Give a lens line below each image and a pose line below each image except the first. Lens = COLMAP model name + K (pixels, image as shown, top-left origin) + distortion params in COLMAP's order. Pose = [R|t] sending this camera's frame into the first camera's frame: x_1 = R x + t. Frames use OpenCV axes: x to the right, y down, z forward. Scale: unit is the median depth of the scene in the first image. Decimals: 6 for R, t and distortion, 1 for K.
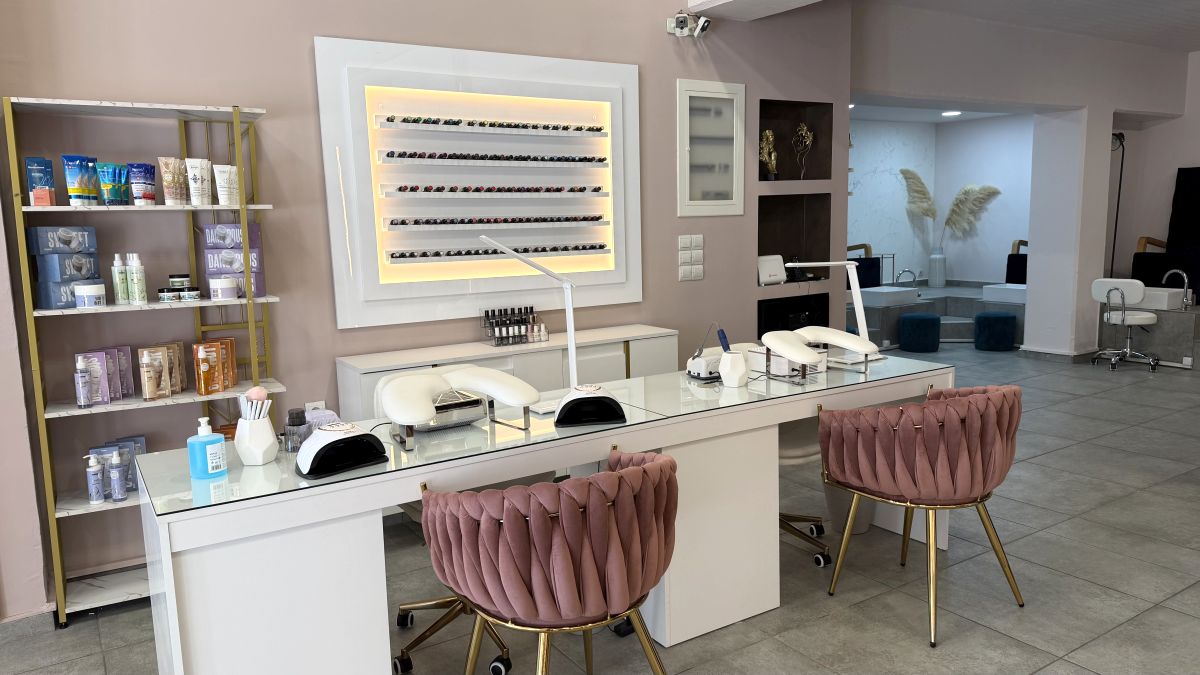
lens RADIAL K [[850.2, 0, 599.0], [0, 850.2, 347.0], [0, 0, 1]] dist [0.045963, -0.068683]
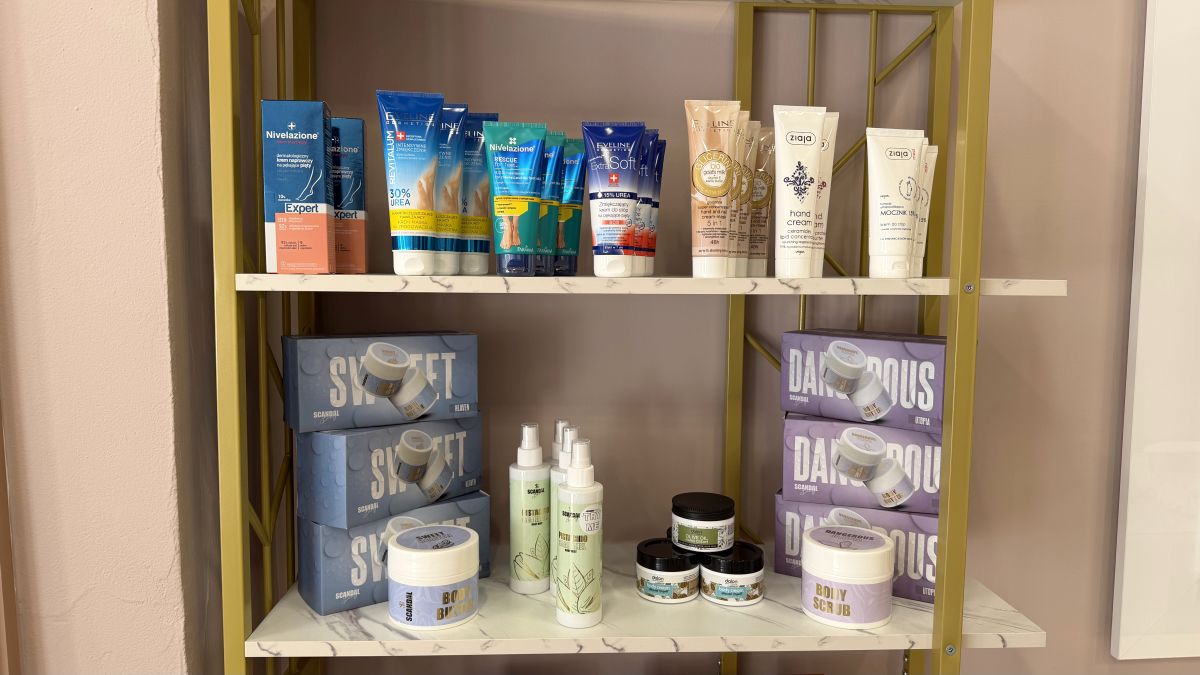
lens RADIAL K [[830.2, 0, 598.0], [0, 830.2, 345.7], [0, 0, 1]] dist [0.168223, -0.284055]
pose [[0.880465, 0.075318, -0.468090, -0.387375], [-0.093055, 0.995550, -0.014844, -0.130549], [0.464889, 0.056628, 0.883556, 0.716601]]
